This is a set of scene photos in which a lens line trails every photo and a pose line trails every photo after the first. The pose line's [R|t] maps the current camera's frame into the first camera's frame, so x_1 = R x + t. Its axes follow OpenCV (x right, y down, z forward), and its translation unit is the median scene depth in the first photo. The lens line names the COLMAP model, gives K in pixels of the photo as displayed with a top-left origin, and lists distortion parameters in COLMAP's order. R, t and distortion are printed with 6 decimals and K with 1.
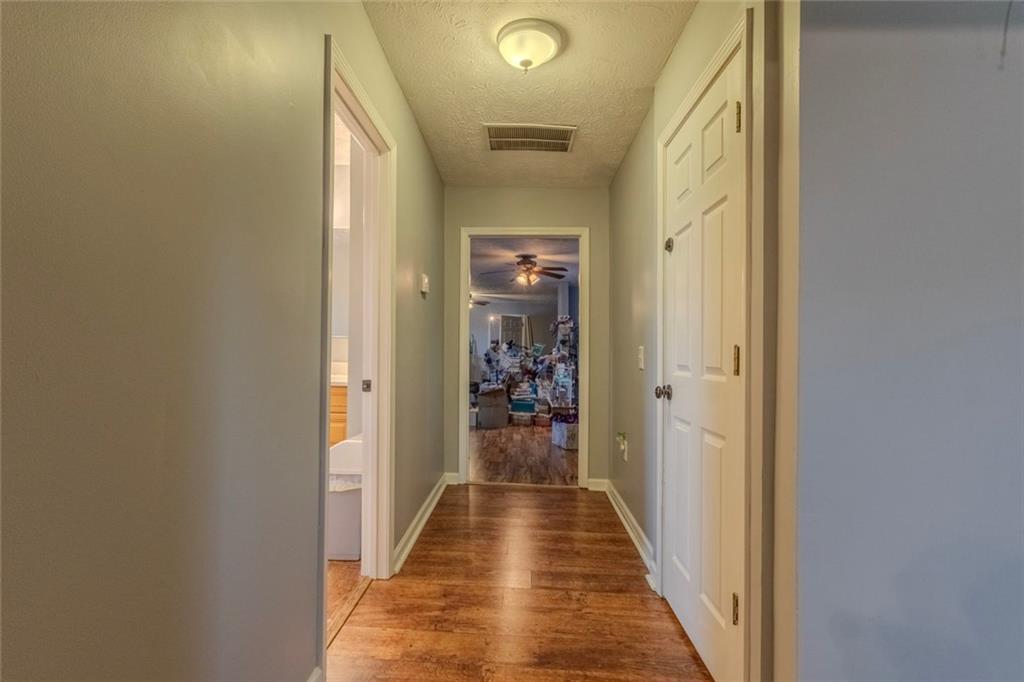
lens RADIAL K [[476.1, 0, 511.5], [0, 476.1, 343.9], [0, 0, 1]] dist [-0.001047, 0.000848]
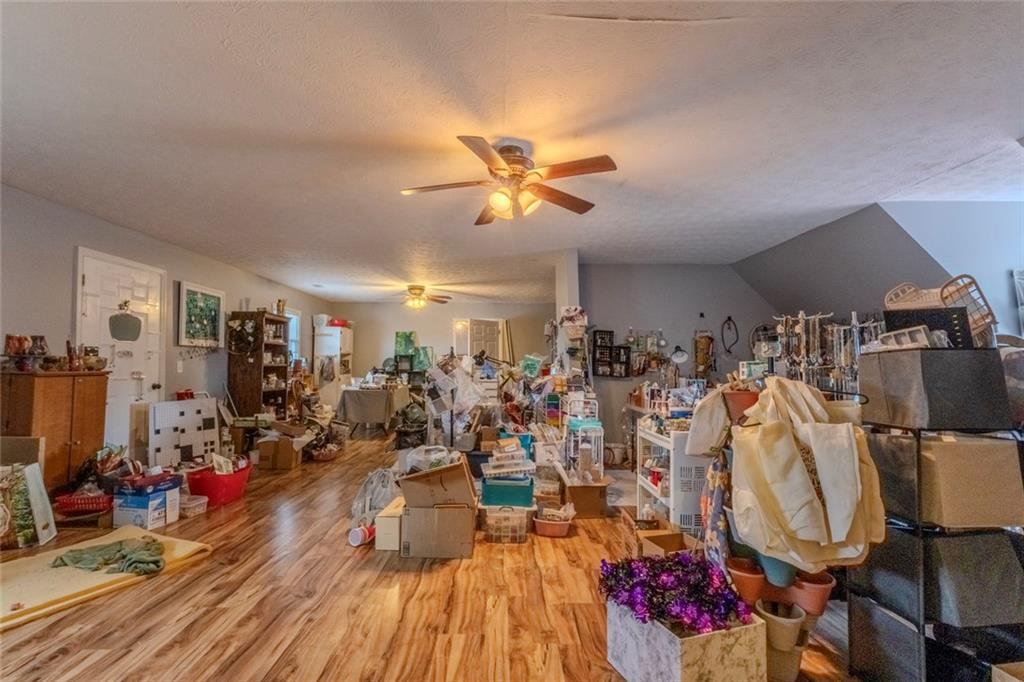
lens RADIAL K [[476.1, 0, 512.5], [0, 476.1, 344.8], [0, 0, 1]] dist [-0.001047, 0.000848]
pose [[0.998309, -0.018292, 0.055184, 0.005377], [0.019941, 0.999367, -0.029474, 0.003700], [-0.054610, 0.030524, 0.998041, 0.497400]]
